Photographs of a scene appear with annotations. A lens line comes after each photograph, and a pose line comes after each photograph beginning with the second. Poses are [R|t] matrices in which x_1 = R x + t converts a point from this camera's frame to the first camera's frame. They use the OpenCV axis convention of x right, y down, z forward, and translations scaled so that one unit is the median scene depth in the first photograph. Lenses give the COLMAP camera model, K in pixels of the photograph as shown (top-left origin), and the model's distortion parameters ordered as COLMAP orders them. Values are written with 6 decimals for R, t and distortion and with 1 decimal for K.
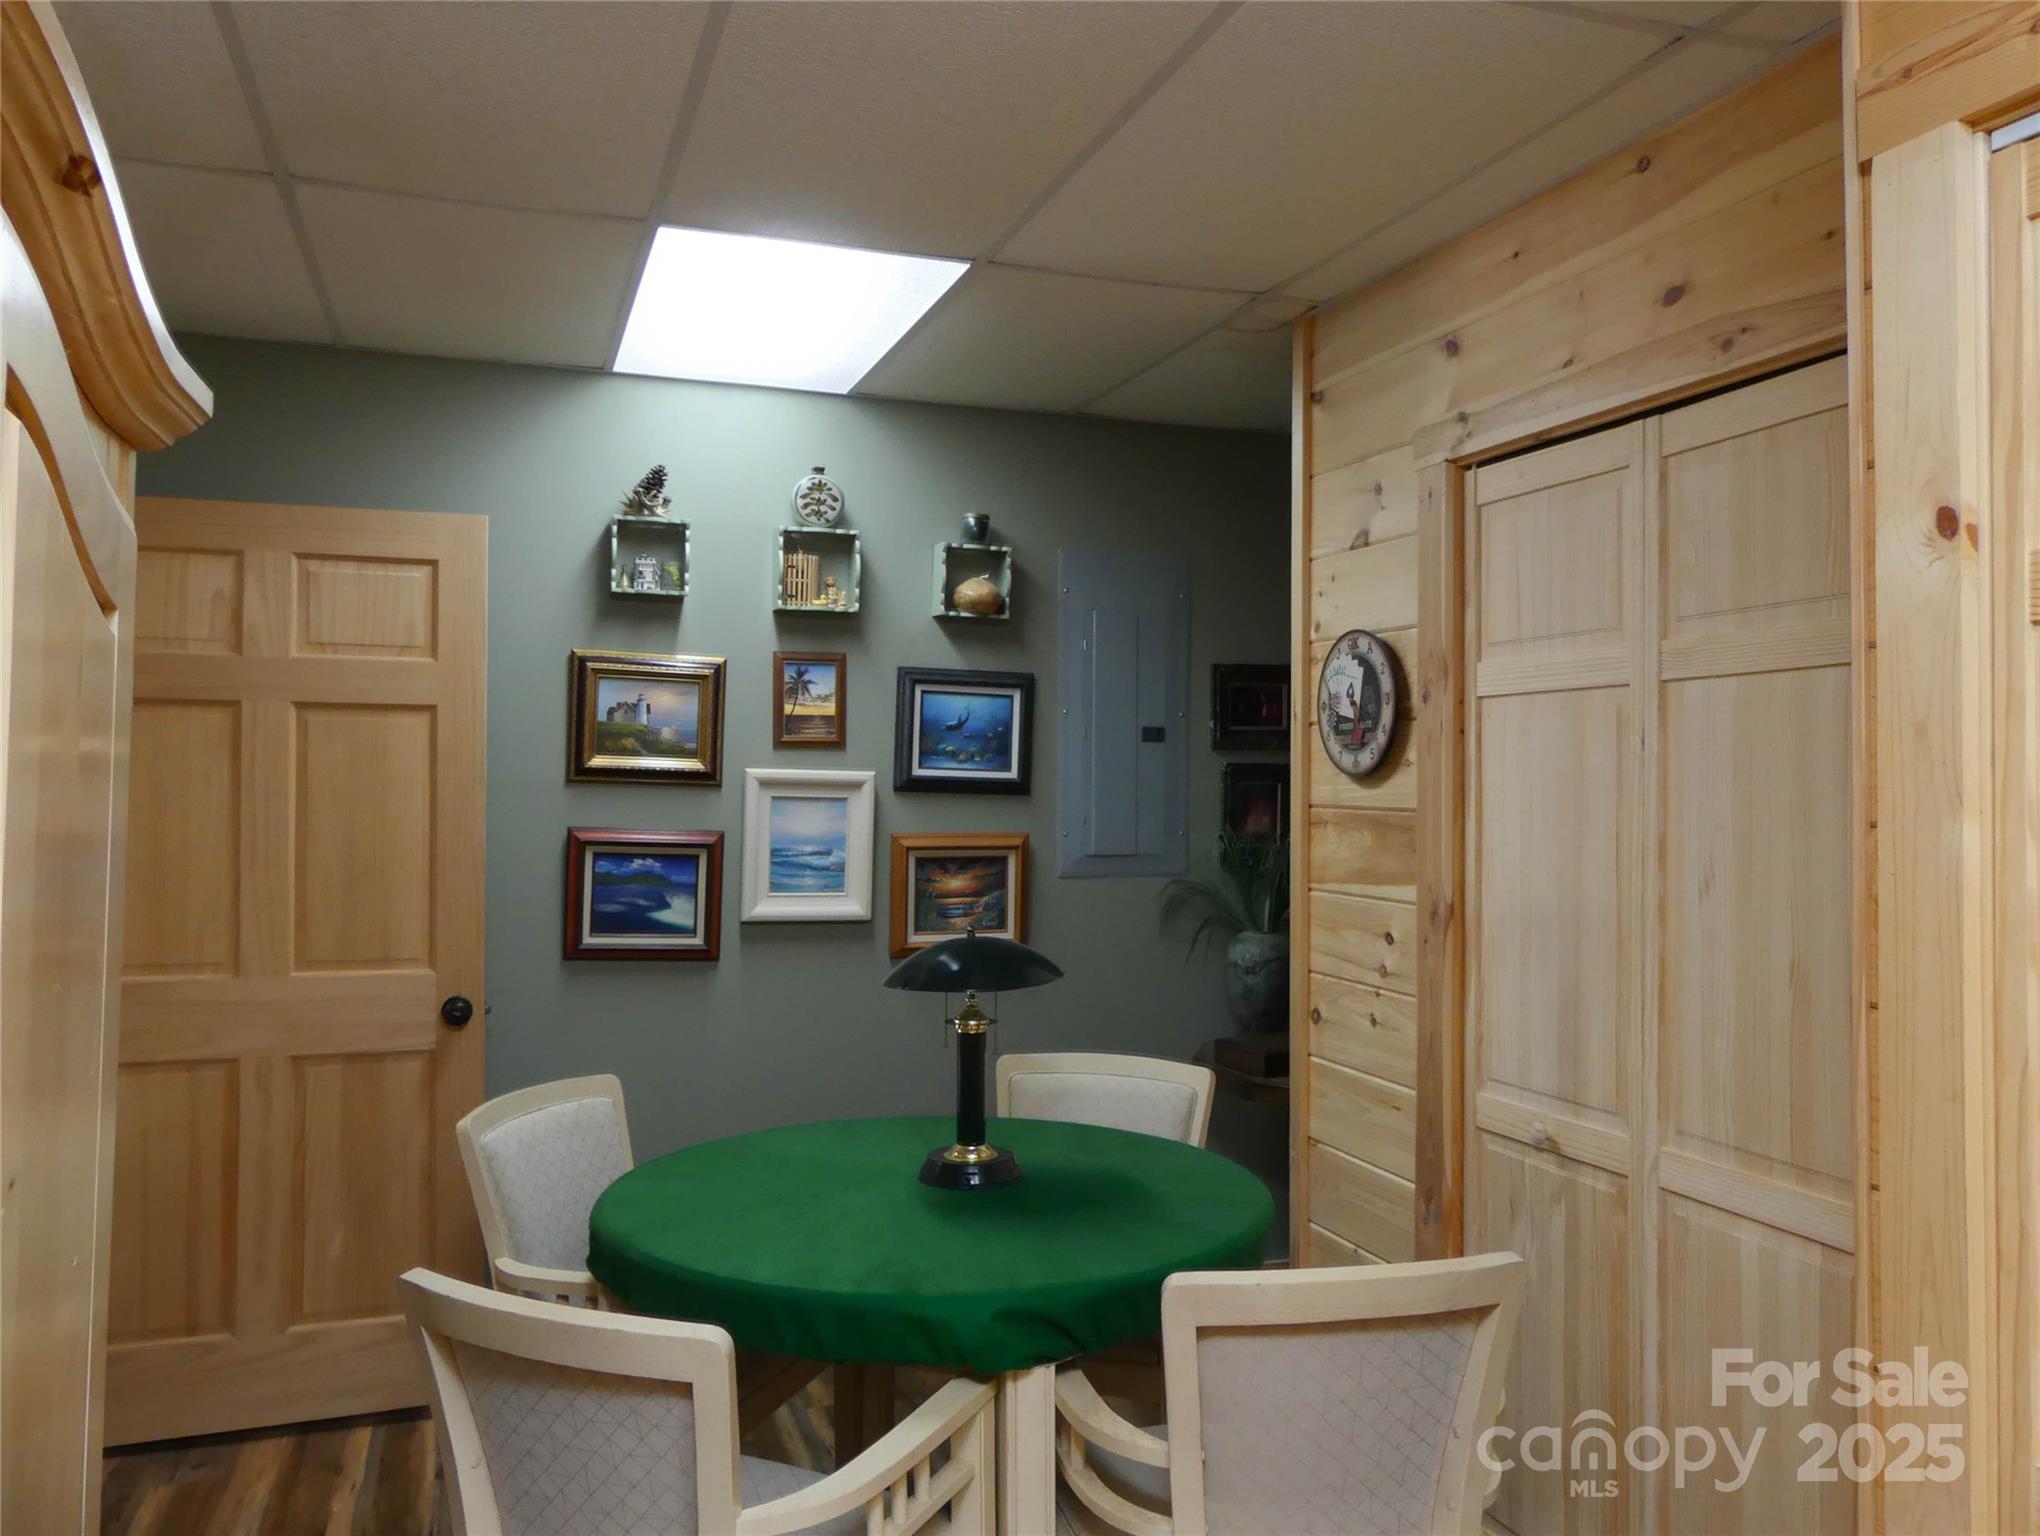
lens RADIAL K [[1484.1, 0, 1021.0], [0, 1484.1, 766.7], [0, 0, 1]] dist [0.001423, -0.000280]
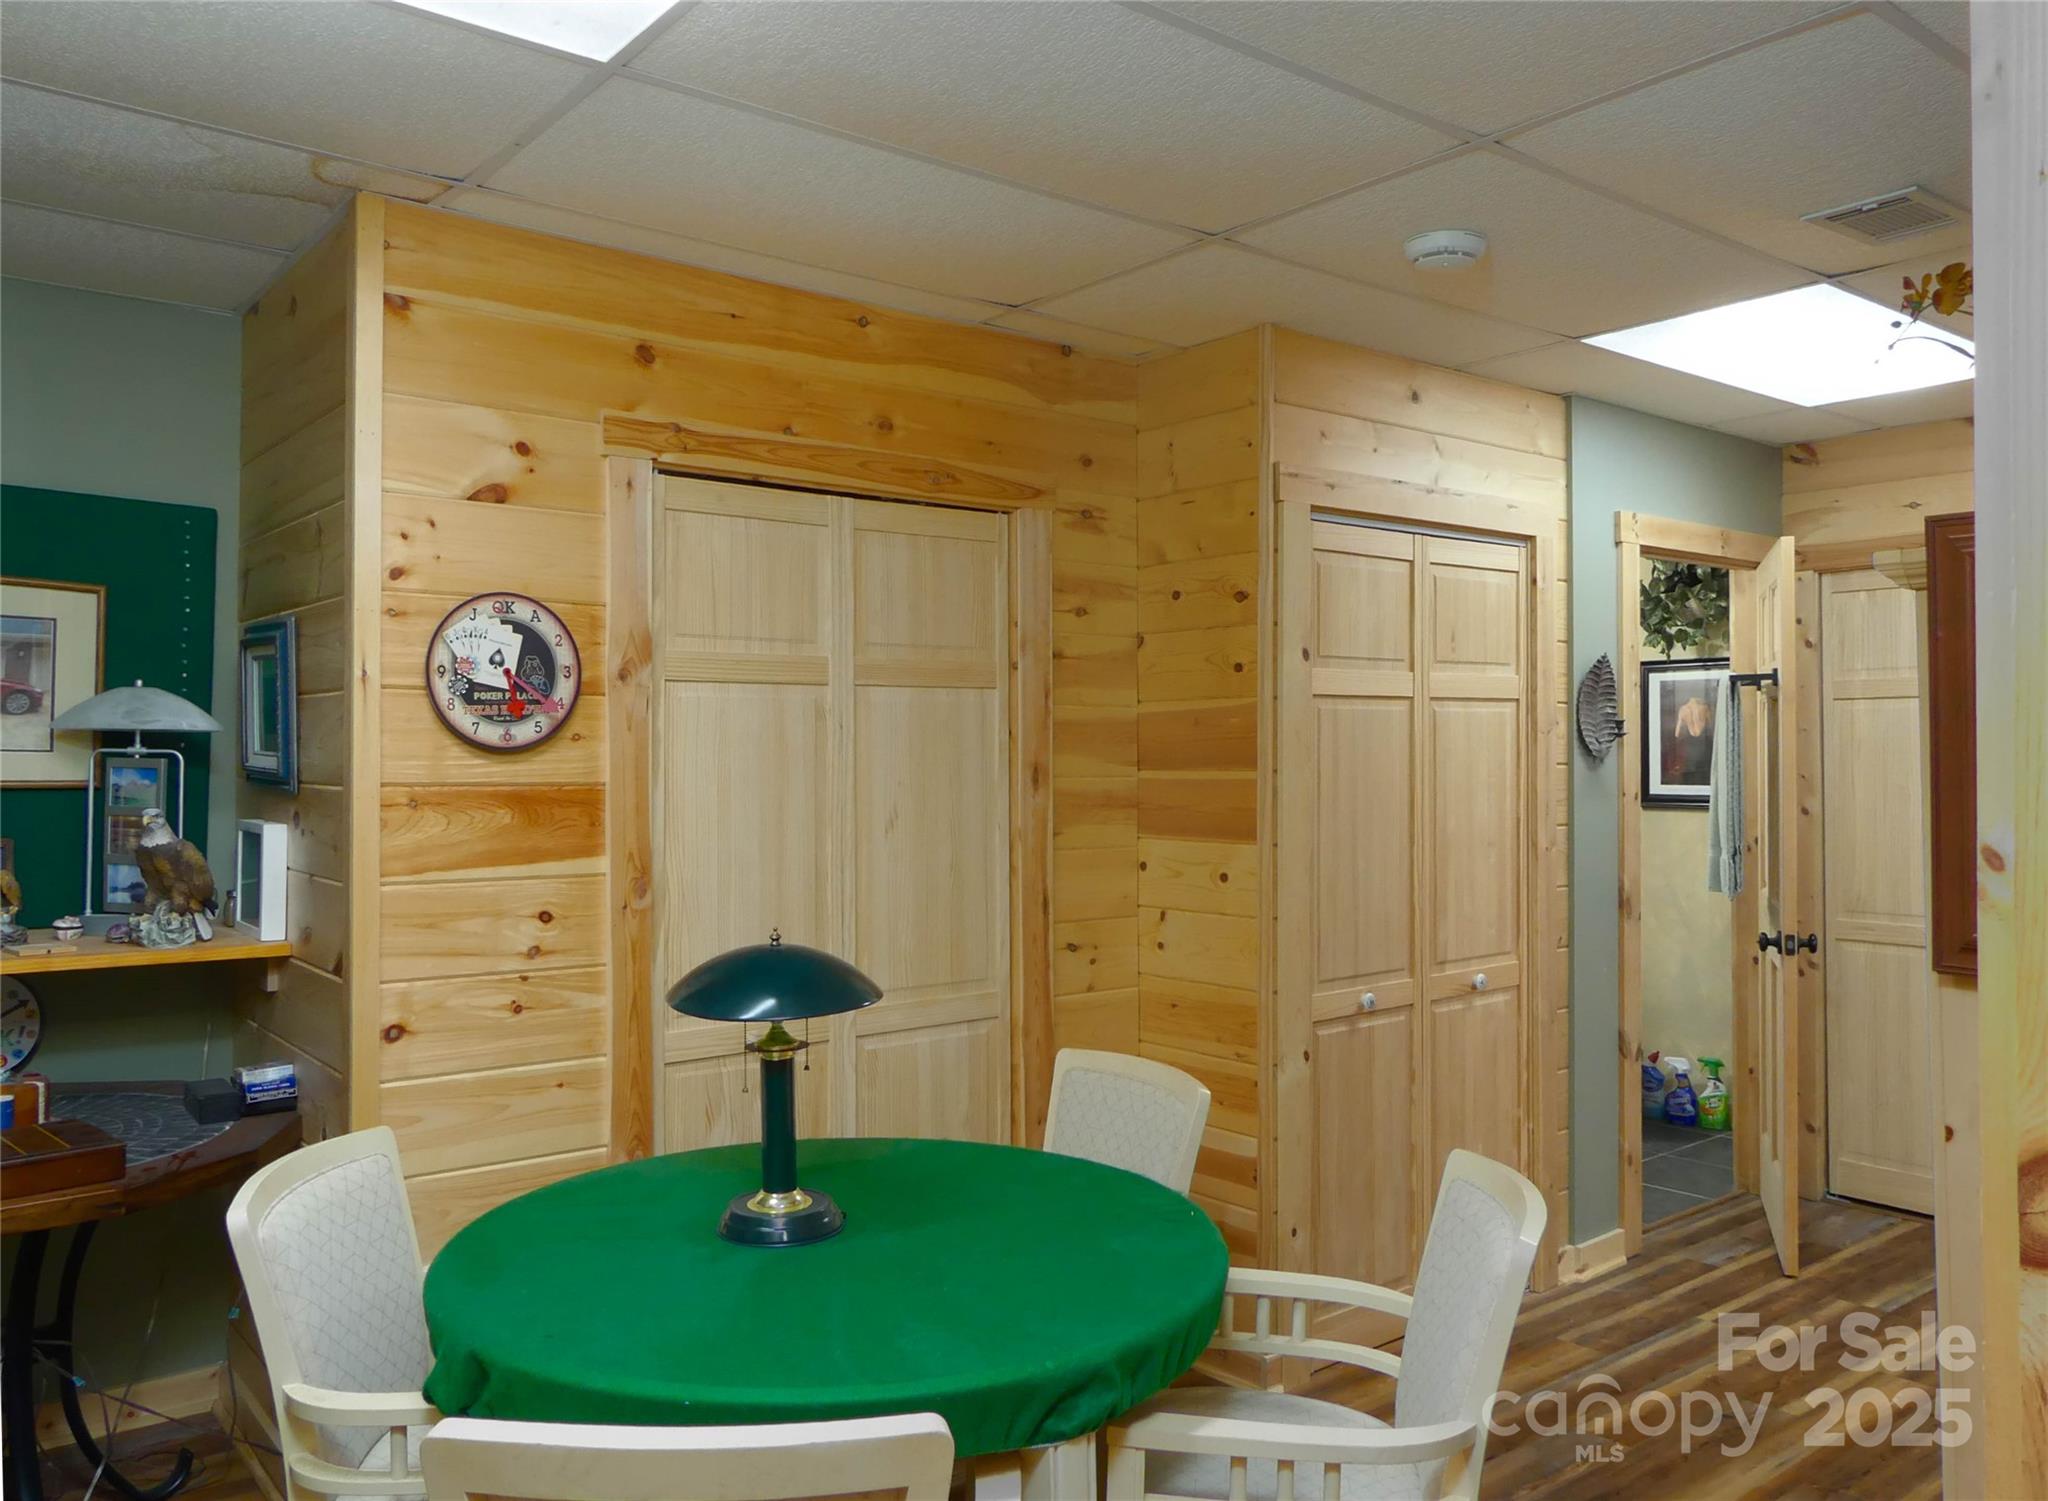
lens RADIAL K [[1556.1, 0, 1024.5], [0, 1556.1, 748.2], [0, 0, 1]] dist [-0.001762, -0.000378]
pose [[-0.298445, 0.007446, 0.954398, -0.805522], [-0.005941, 0.999936, -0.009659, 0.012675], [-0.954408, -0.008552, -0.298381, 0.982242]]
